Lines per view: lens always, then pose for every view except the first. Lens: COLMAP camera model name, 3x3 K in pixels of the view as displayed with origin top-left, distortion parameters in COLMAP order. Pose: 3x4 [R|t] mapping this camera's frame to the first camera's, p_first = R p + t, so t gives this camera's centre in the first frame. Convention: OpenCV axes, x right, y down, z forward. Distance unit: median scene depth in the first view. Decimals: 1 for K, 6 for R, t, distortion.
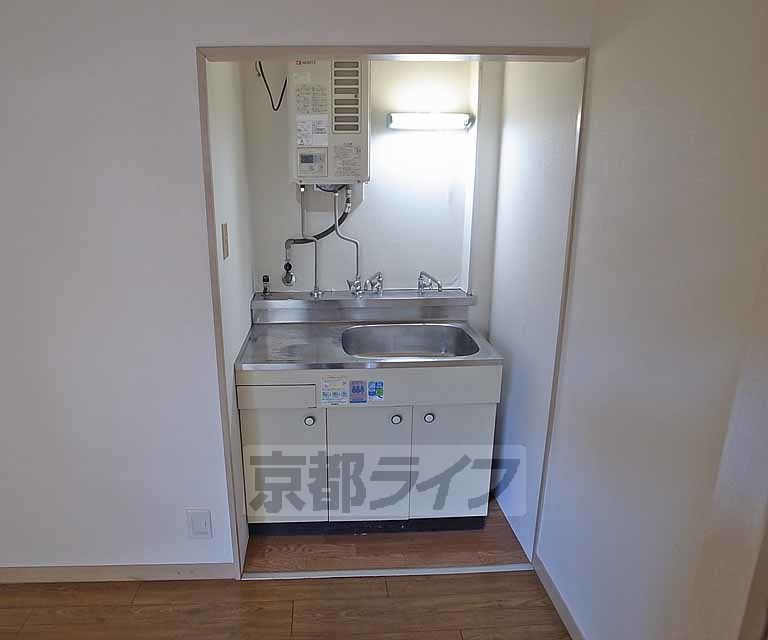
lens RADIAL K [[505.6, 0, 353.4], [0, 505.6, 303.0], [0, 0, 1]] dist [-0.068984, 0.000192]
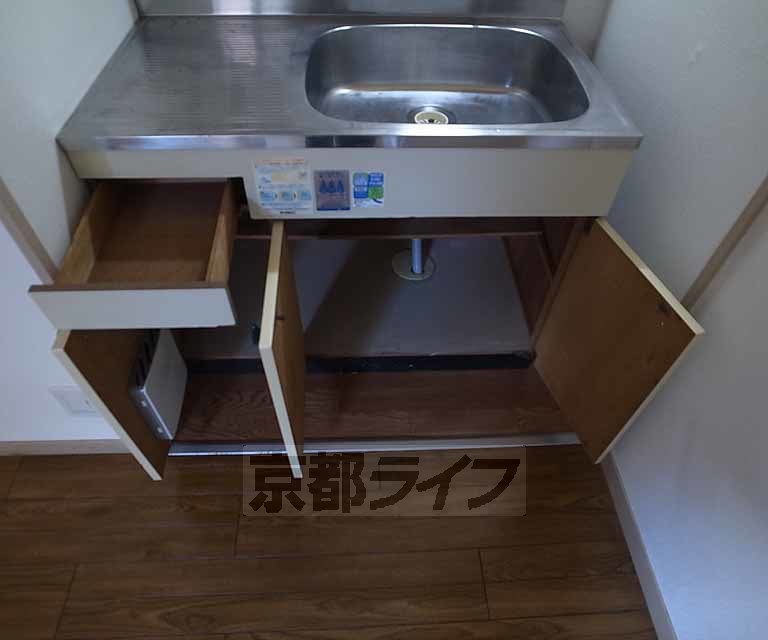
lens RADIAL K [[530.2, 0, 379.6], [0, 530.2, 320.4], [0, 0, 1]] dist [-0.060641, 0.024123]
pose [[0.999621, 0.022861, 0.015359, 0.048793], [-0.027534, 0.816709, 0.576392, -0.019311], [0.000633, -0.576596, 0.817029, 0.487703]]
